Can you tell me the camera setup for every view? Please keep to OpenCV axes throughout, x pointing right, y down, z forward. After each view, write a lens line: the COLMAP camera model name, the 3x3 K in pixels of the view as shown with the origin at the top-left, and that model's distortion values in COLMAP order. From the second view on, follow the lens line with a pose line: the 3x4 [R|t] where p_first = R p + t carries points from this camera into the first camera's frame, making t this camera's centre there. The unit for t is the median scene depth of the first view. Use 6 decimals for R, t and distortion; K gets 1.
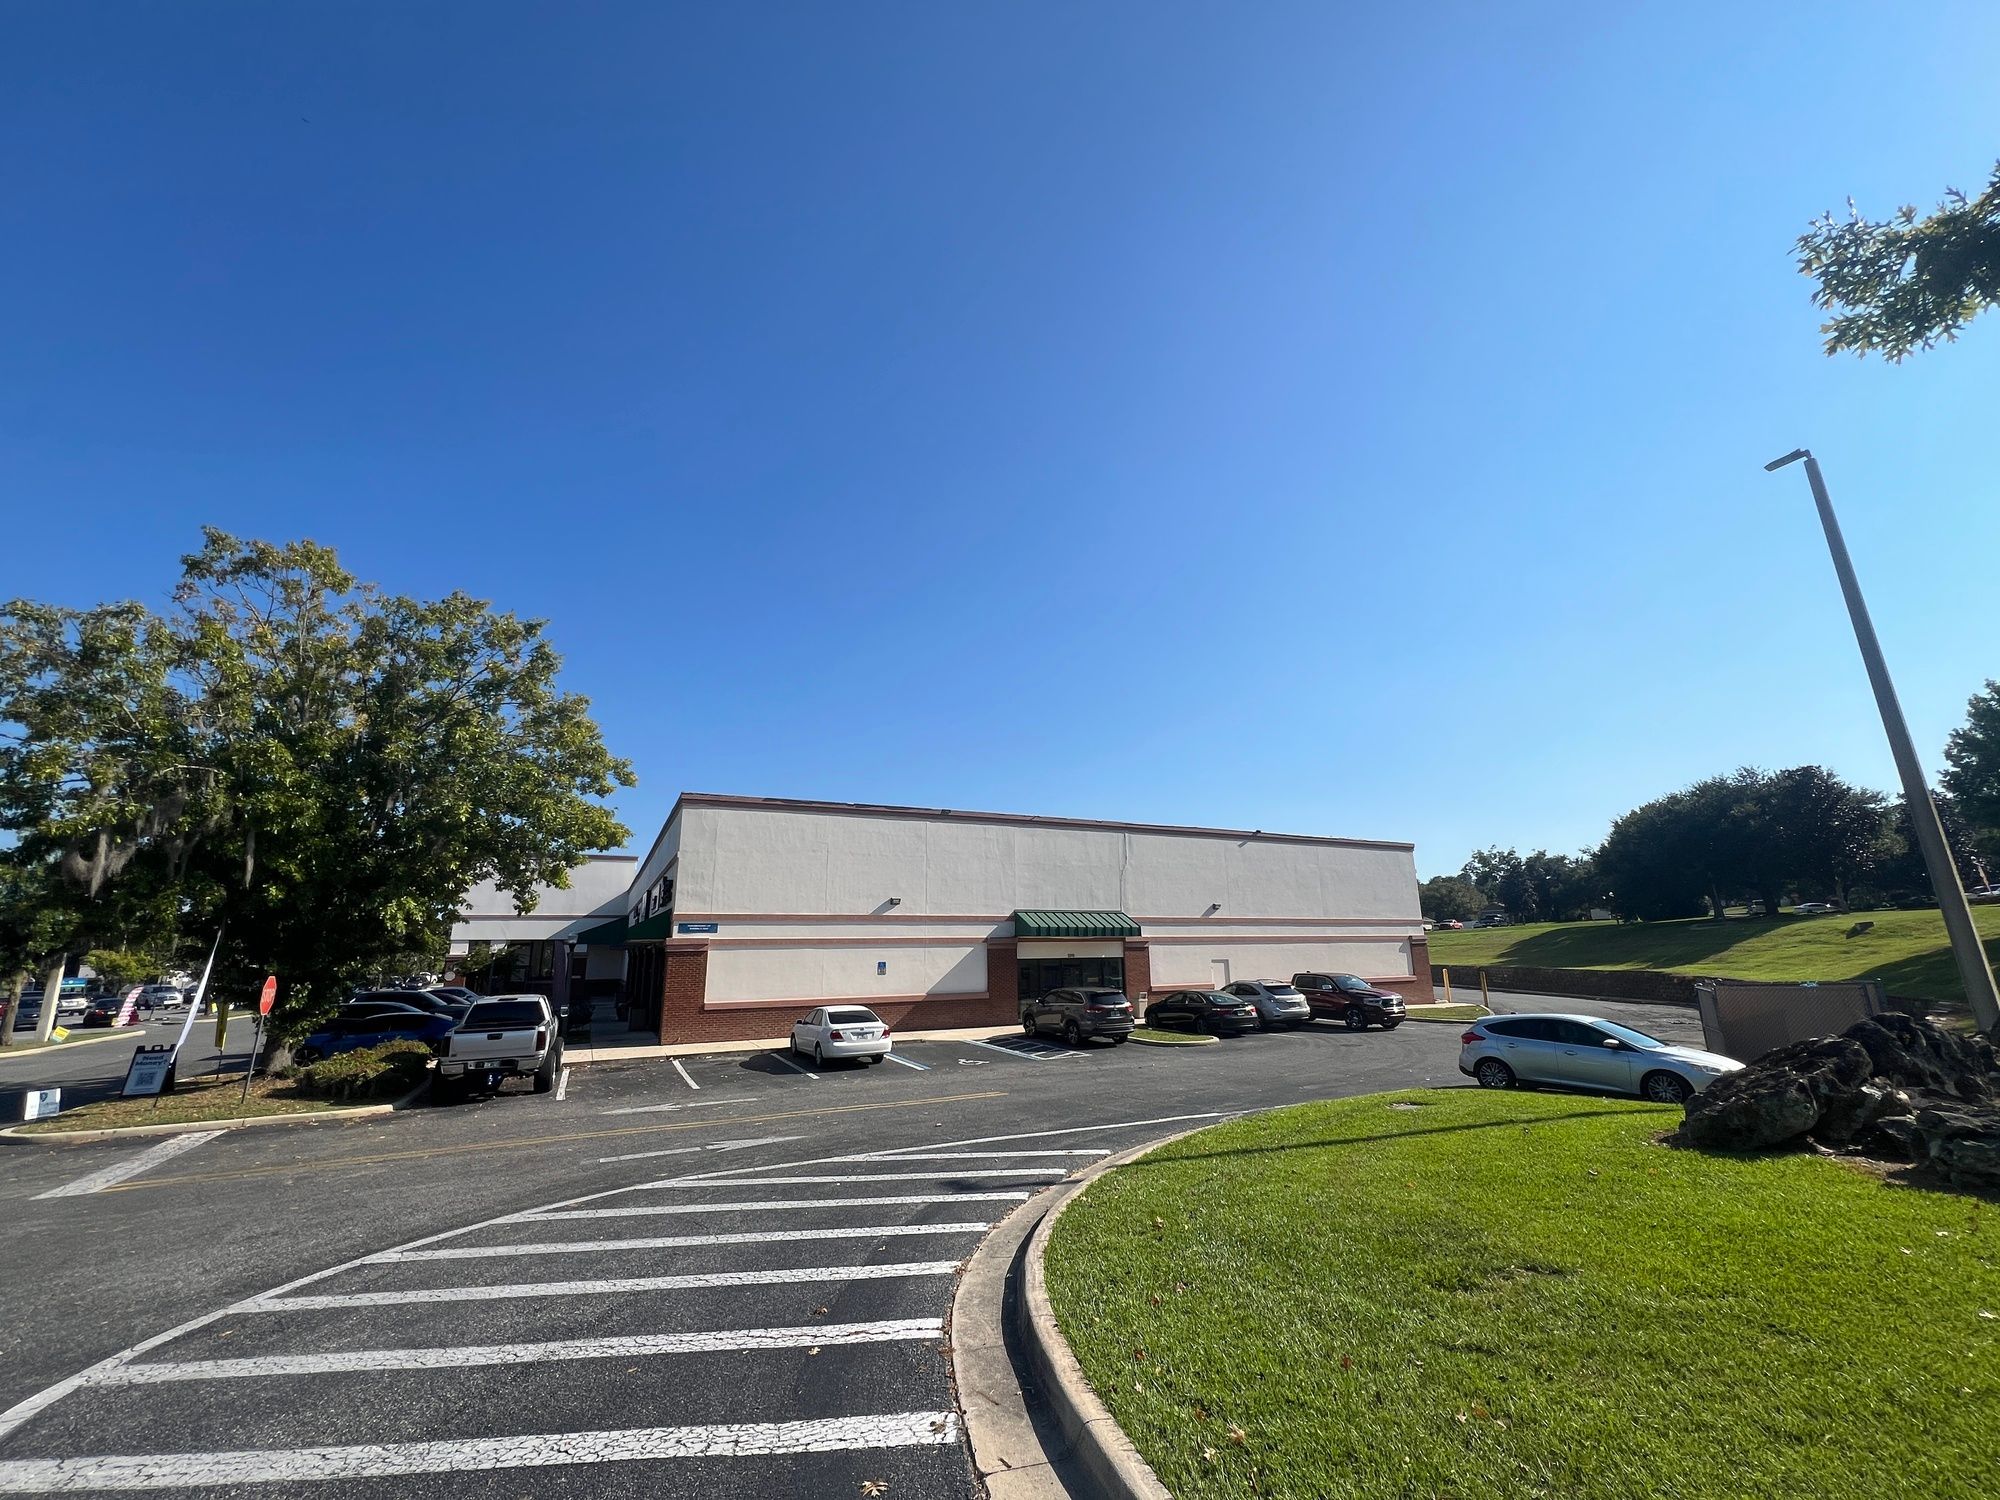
lens RADIAL K [[790.2, 0, 1000.0], [0, 790.2, 750.0], [0, 0, 1]] dist [-0.001162, -0.000048]
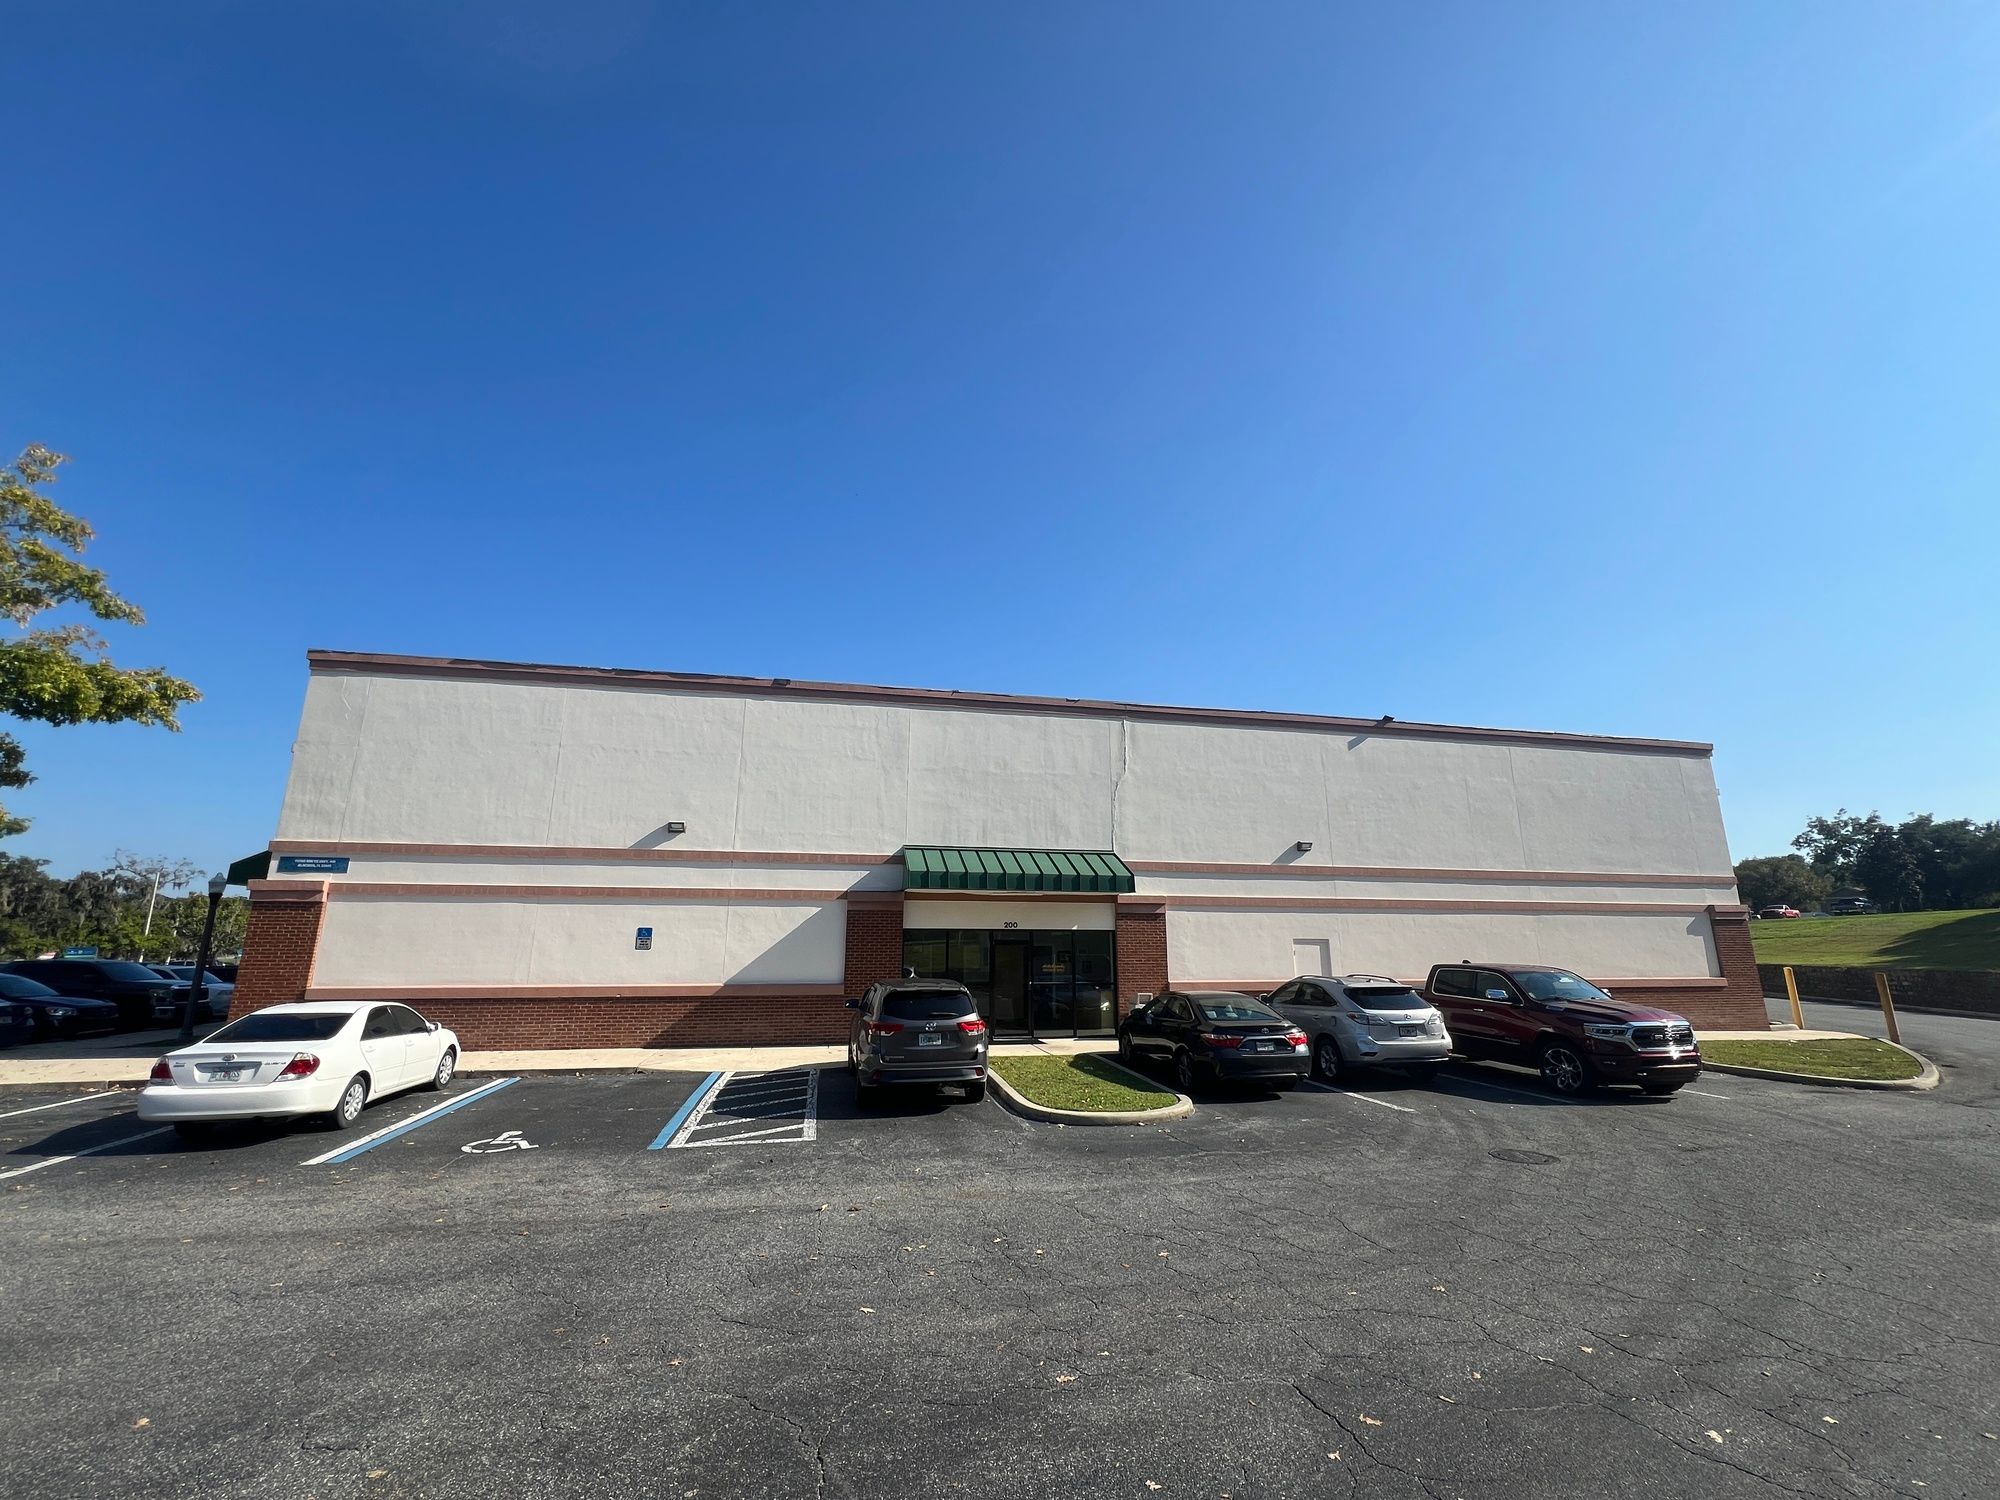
lens RADIAL K [[794.1, 0, 1000.0], [0, 794.1, 750.0], [0, 0, 1]] dist [-0.000378, 0.000016]
pose [[0.968251, -0.043521, -0.246164, 0.228914], [0.046302, 0.998912, 0.005518, 0.128019], [0.245656, -0.016741, 0.969212, 0.435519]]
